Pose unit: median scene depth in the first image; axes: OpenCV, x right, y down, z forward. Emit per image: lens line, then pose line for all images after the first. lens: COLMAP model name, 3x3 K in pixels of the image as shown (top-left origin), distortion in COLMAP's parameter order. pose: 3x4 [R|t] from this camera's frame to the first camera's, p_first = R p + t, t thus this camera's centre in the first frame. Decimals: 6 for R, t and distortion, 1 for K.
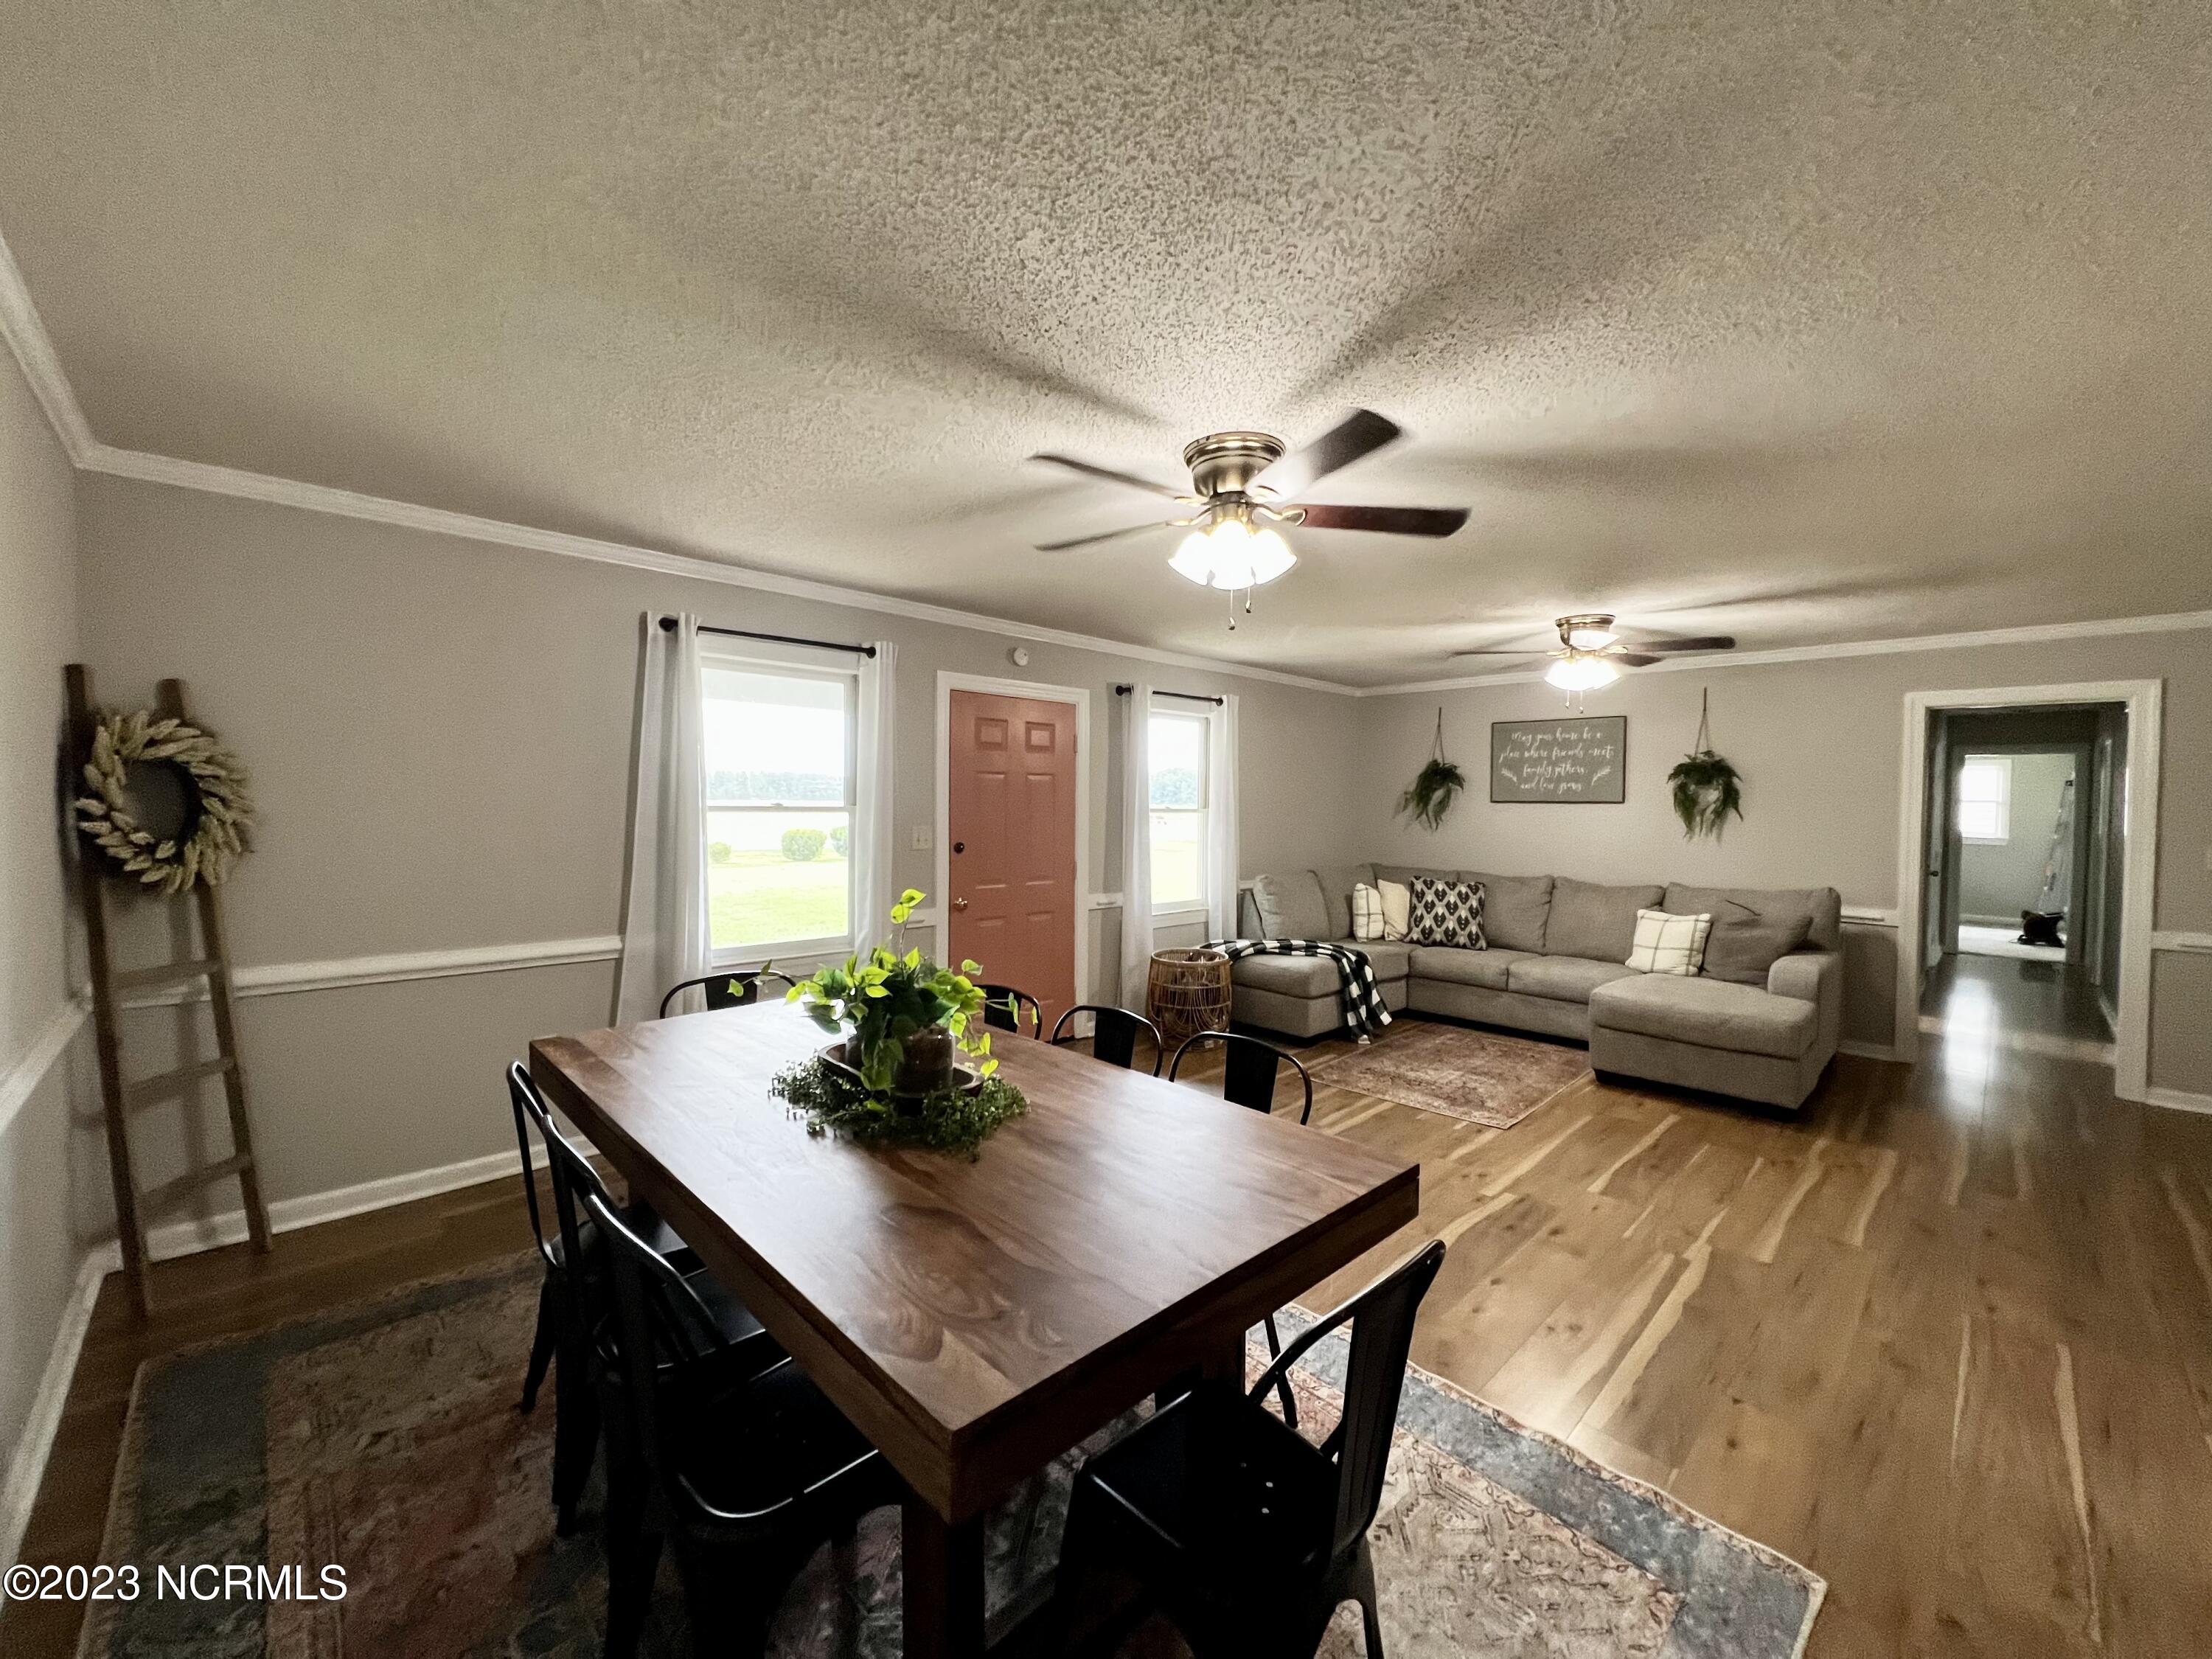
lens RADIAL K [[874.5, 0, 1106.0], [0, 874.5, 829.5], [0, 0, 1]] dist [-0.002519, -0.000188]
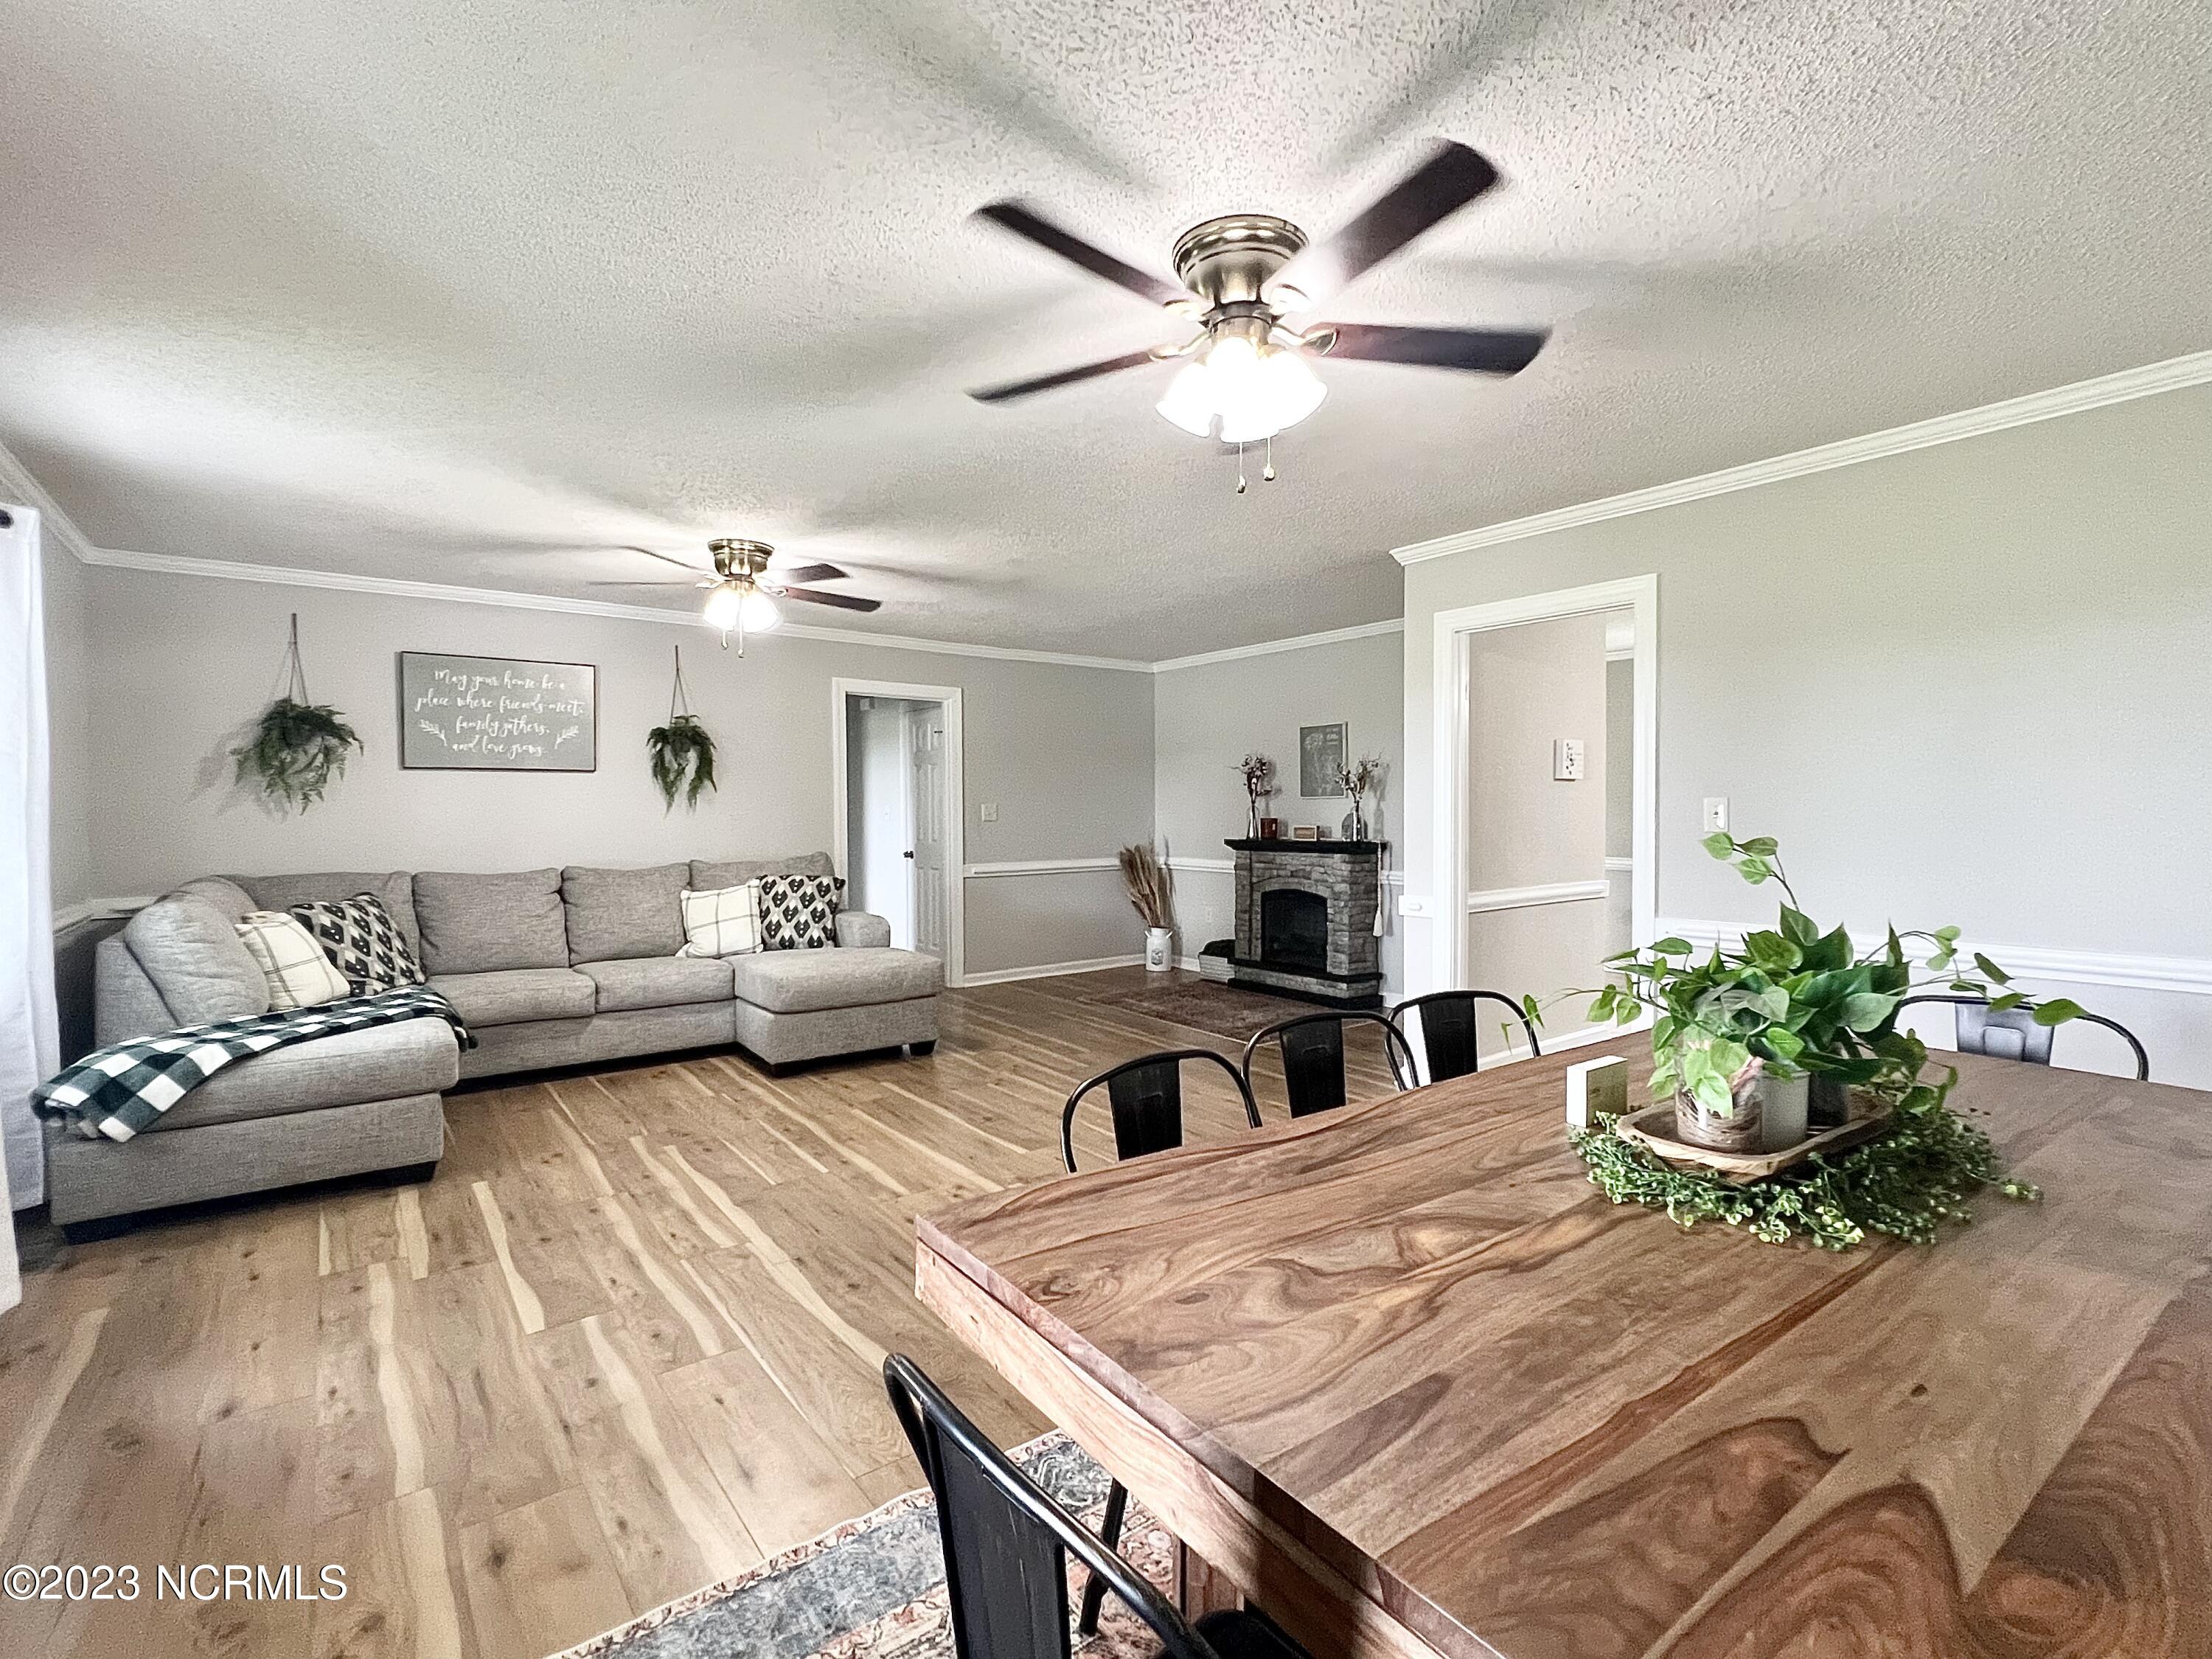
lens RADIAL K [[1006.7, 0, 1106.0], [0, 1006.7, 829.5], [0, 0, 1]] dist [0.000264, 0.000102]
pose [[0.149423, -0.038495, 0.988024, -0.380065], [0.033764, 0.998858, 0.033811, 0.012034], [-0.988197, 0.028308, 0.150552, 0.523220]]
